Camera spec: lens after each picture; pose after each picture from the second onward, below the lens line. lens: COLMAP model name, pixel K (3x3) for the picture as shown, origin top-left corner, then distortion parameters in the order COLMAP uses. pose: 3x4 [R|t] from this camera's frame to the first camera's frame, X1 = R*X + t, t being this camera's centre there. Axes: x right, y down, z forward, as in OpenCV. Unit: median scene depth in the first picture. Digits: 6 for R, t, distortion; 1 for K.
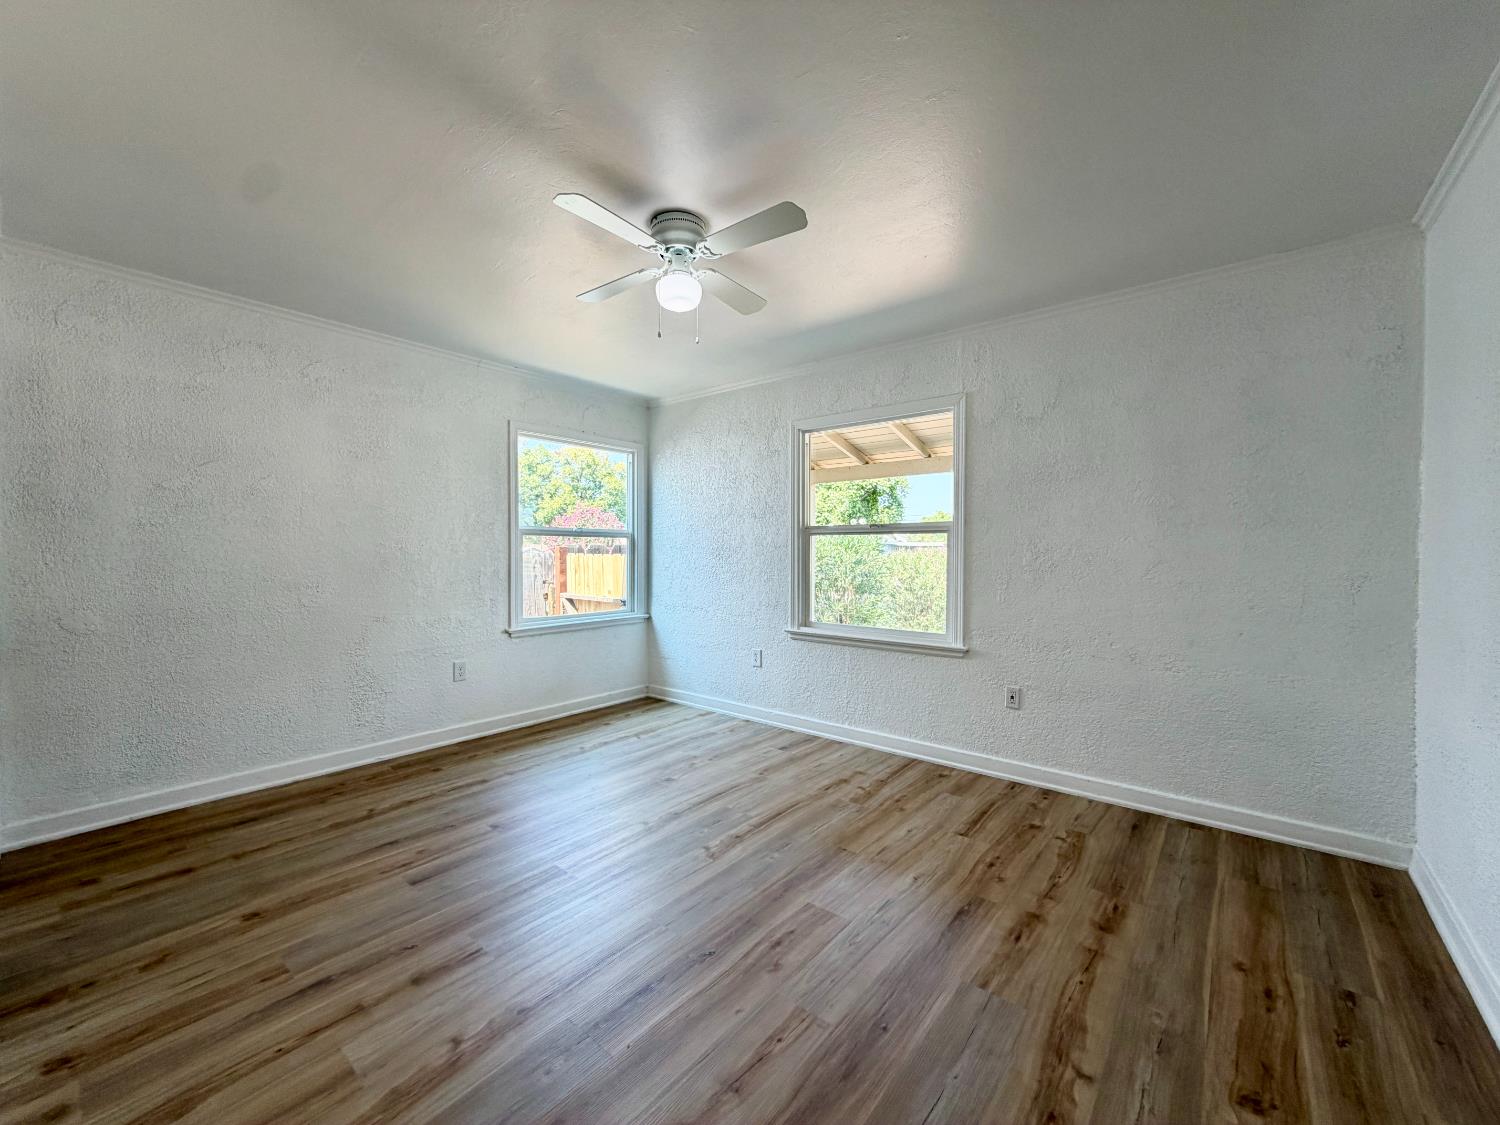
lens RADIAL K [[599.9, 0, 750.0], [0, 599.9, 562.5], [0, 0, 1]] dist [0.000763, 0.000192]
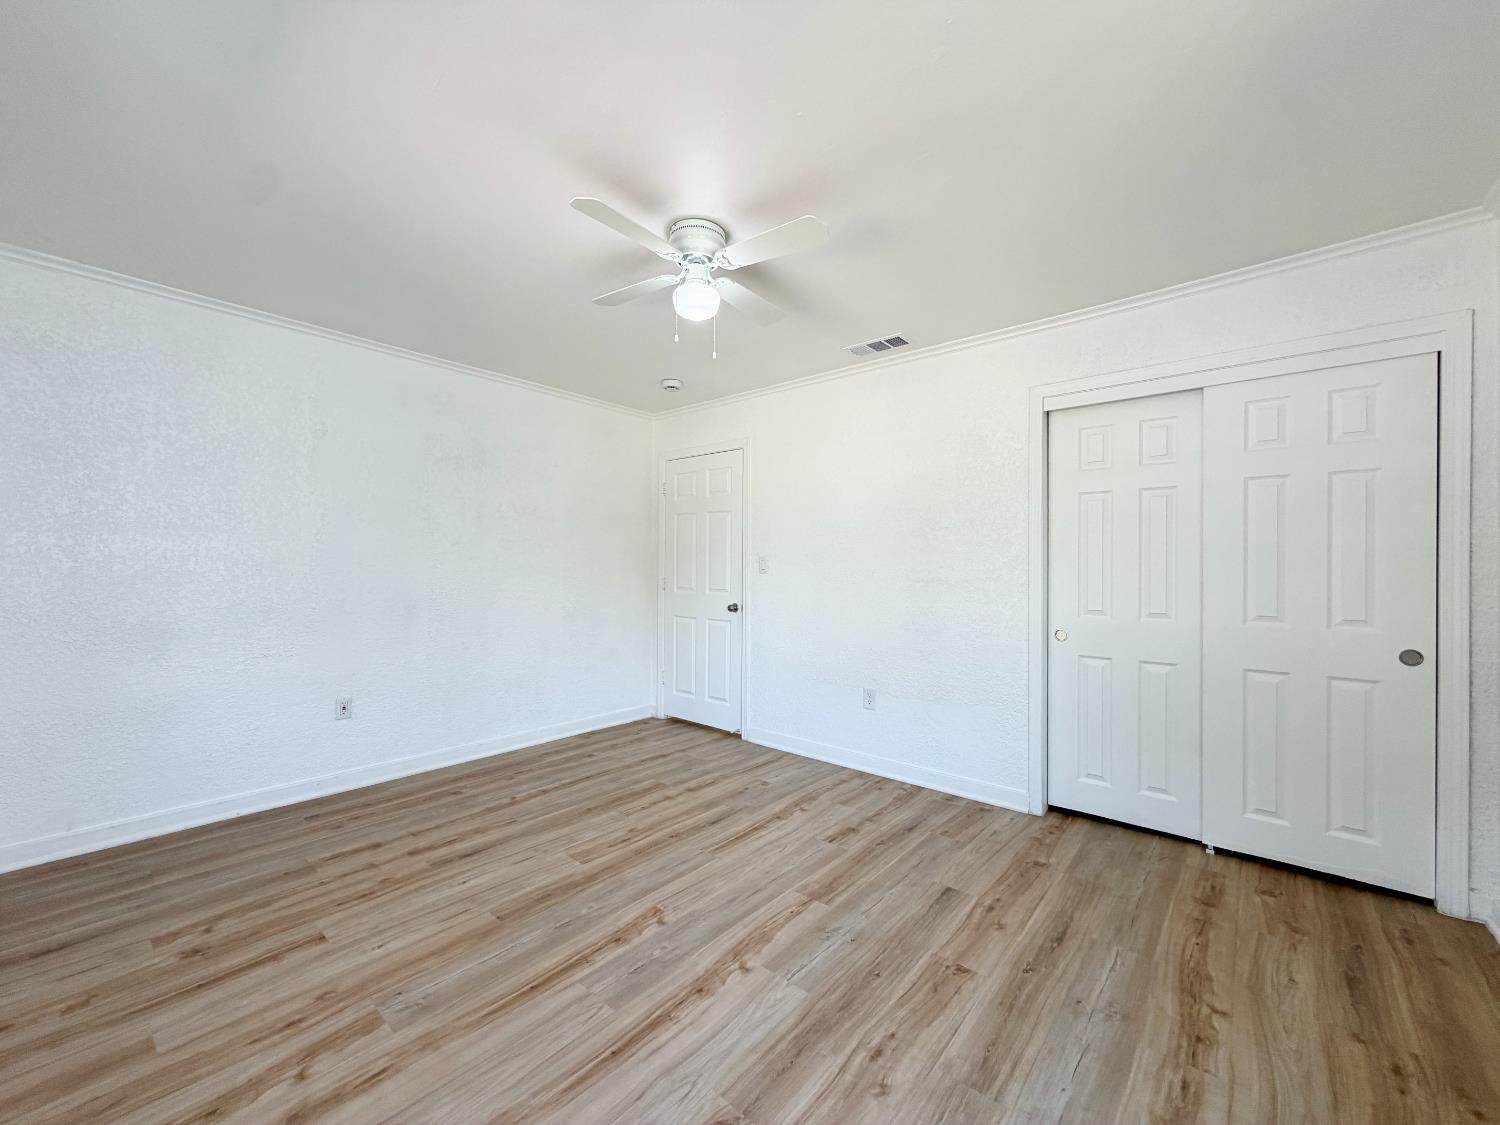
lens RADIAL K [[599.9, 0, 750.0], [0, 599.9, 562.5], [0, 0, 1]] dist [0.000763, 0.000192]
pose [[-0.999800, -0.007202, 0.018640, -0.226754], [-0.006984, 0.999907, 0.011746, -0.037571], [-0.018723, 0.011613, -0.999757, 1.993721]]
